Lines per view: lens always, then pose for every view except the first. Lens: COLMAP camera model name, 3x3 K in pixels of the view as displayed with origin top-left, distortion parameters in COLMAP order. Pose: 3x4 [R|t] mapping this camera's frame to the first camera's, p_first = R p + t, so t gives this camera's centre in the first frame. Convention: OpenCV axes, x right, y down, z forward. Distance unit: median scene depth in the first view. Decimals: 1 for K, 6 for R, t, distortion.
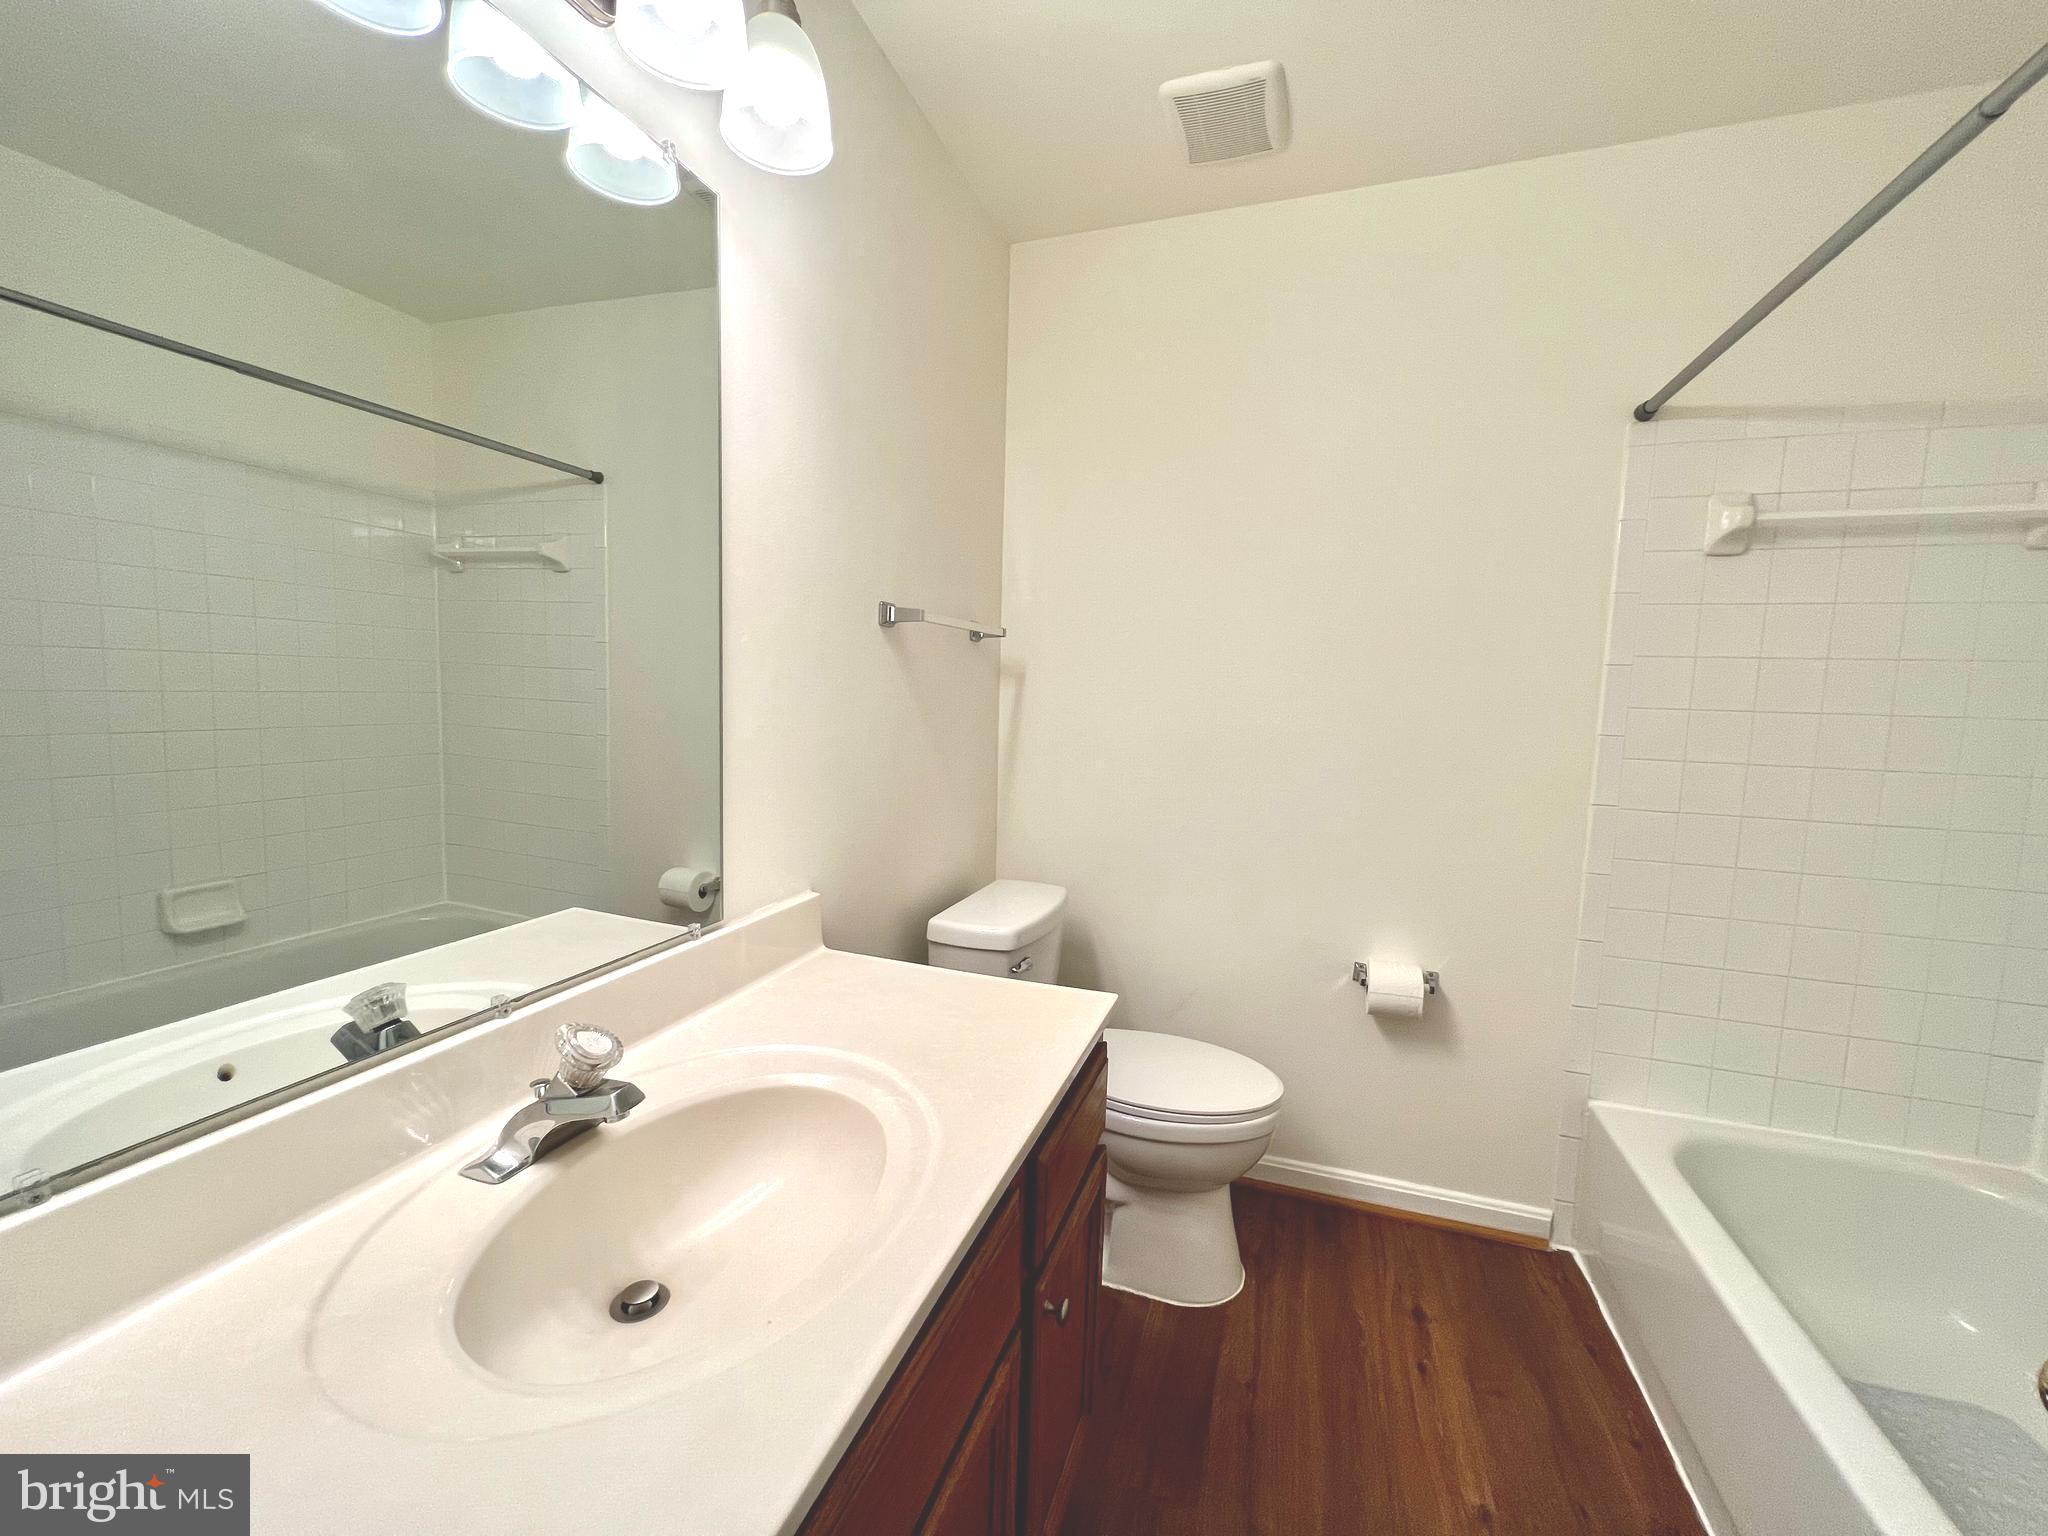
lens RADIAL K [[823.3, 0, 1020.8], [0, 823.3, 766.4], [0, 0, 1]] dist [-0.002935, 0.001842]
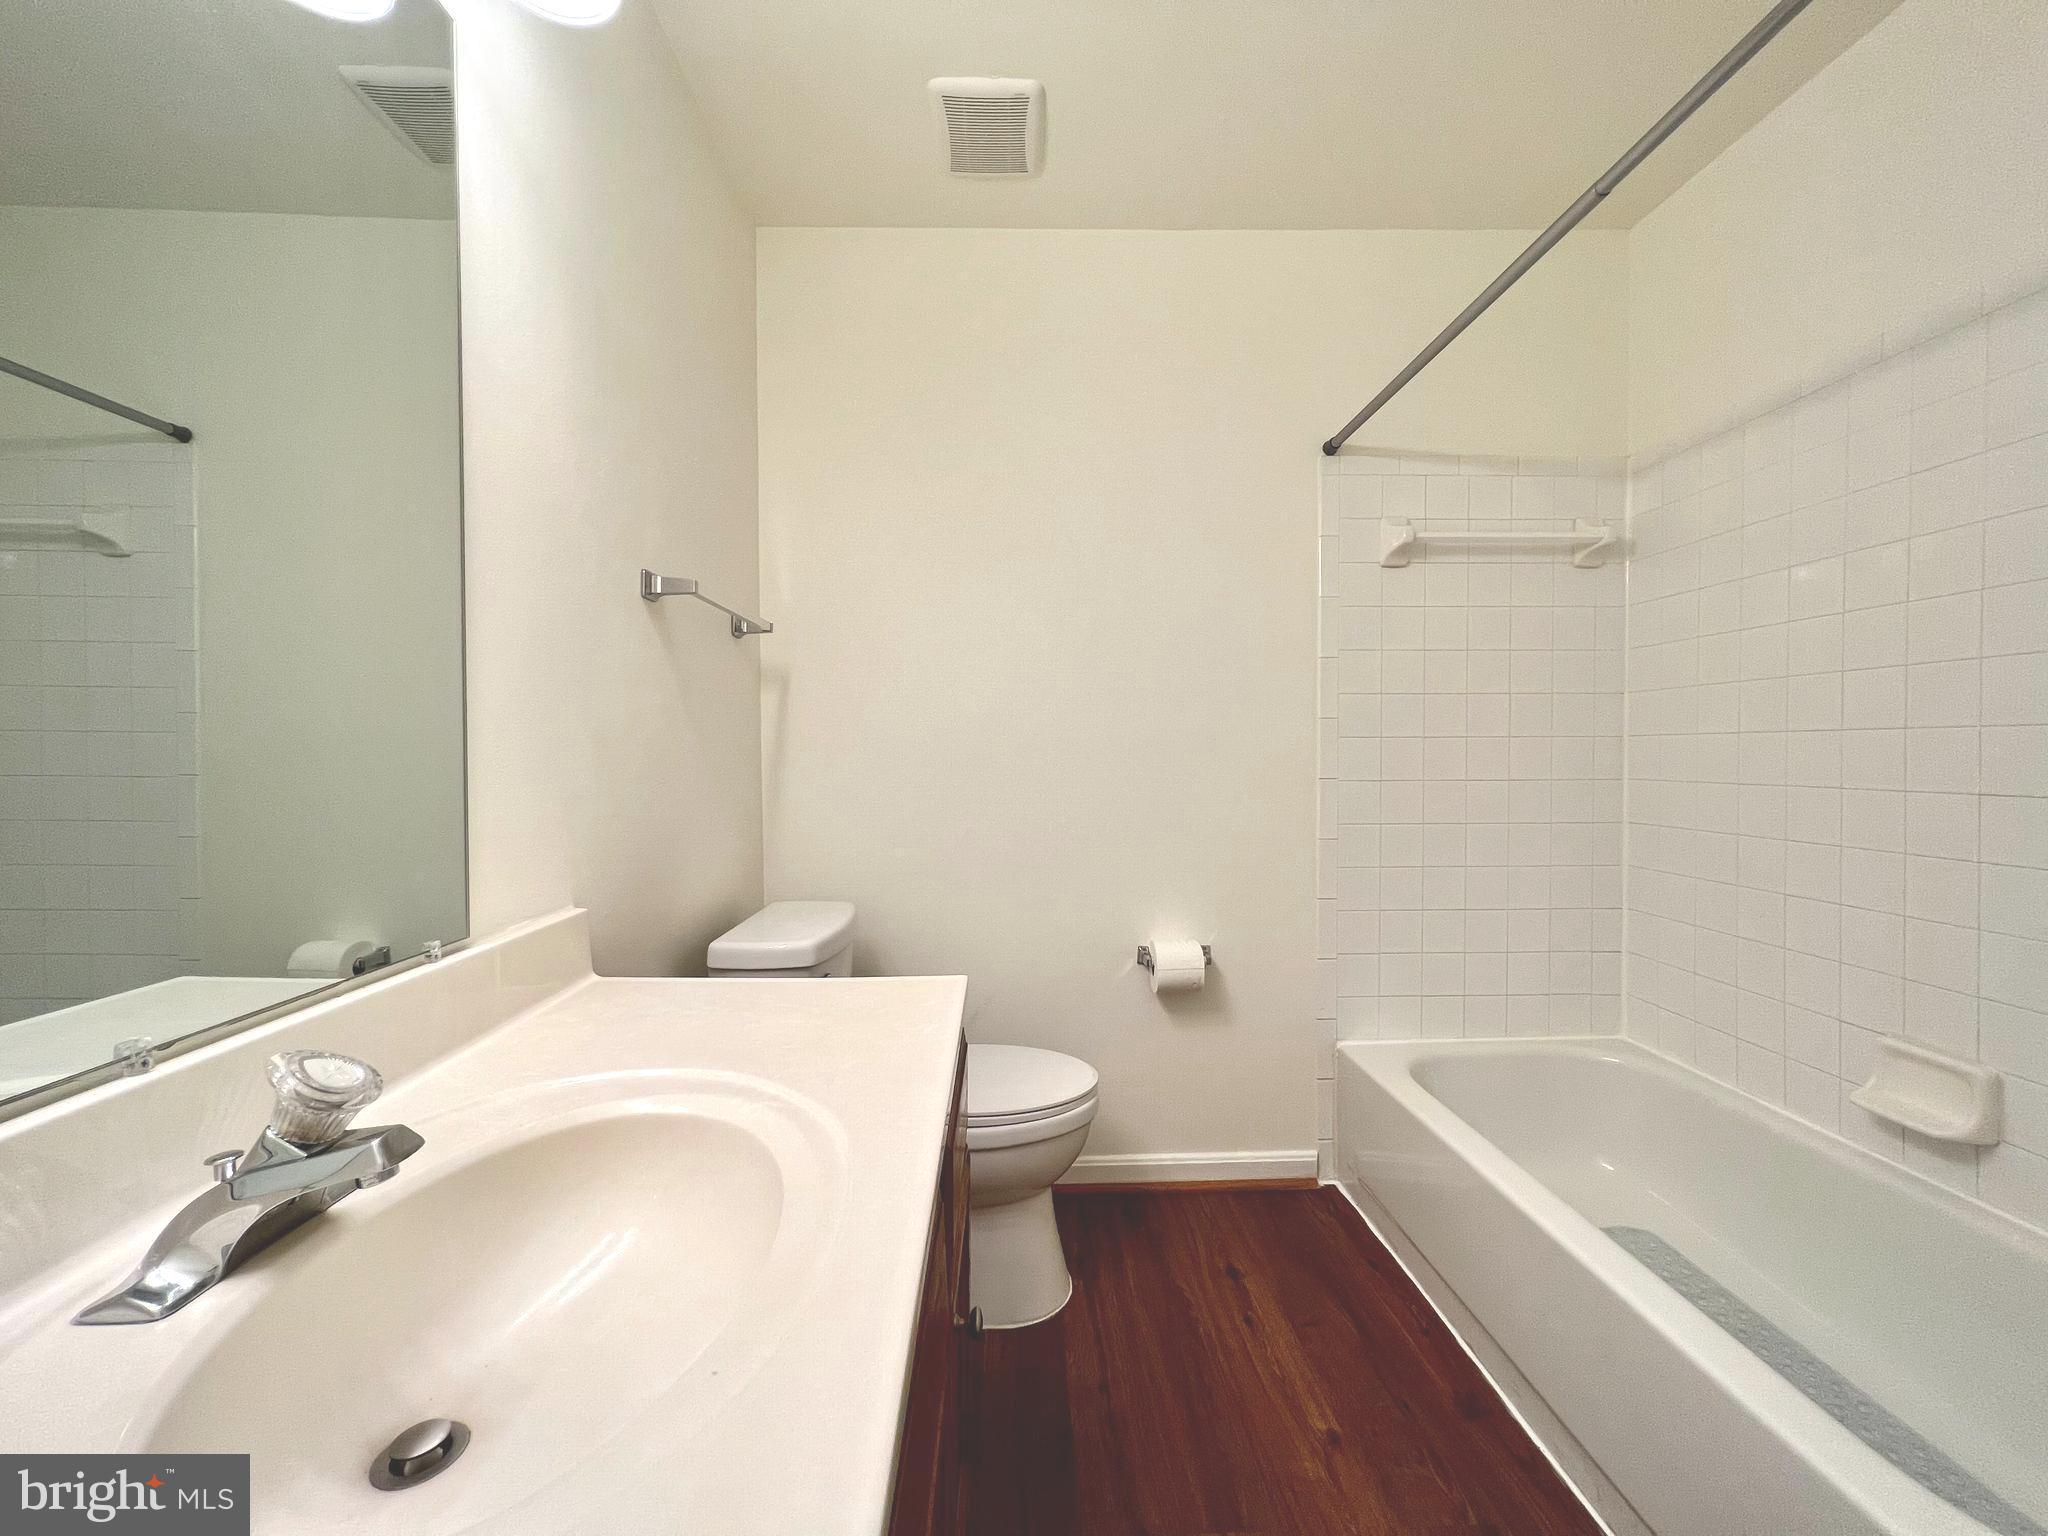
lens RADIAL K [[823.3, 0, 1022.8], [0, 823.3, 764.0], [0, 0, 1]] dist [-0.002935, 0.001842]
pose [[0.935989, -0.038722, 0.349892, -0.109228], [0.064329, 0.996010, -0.061858, 0.081662], [-0.346101, 0.080406, 0.934746, 0.077352]]
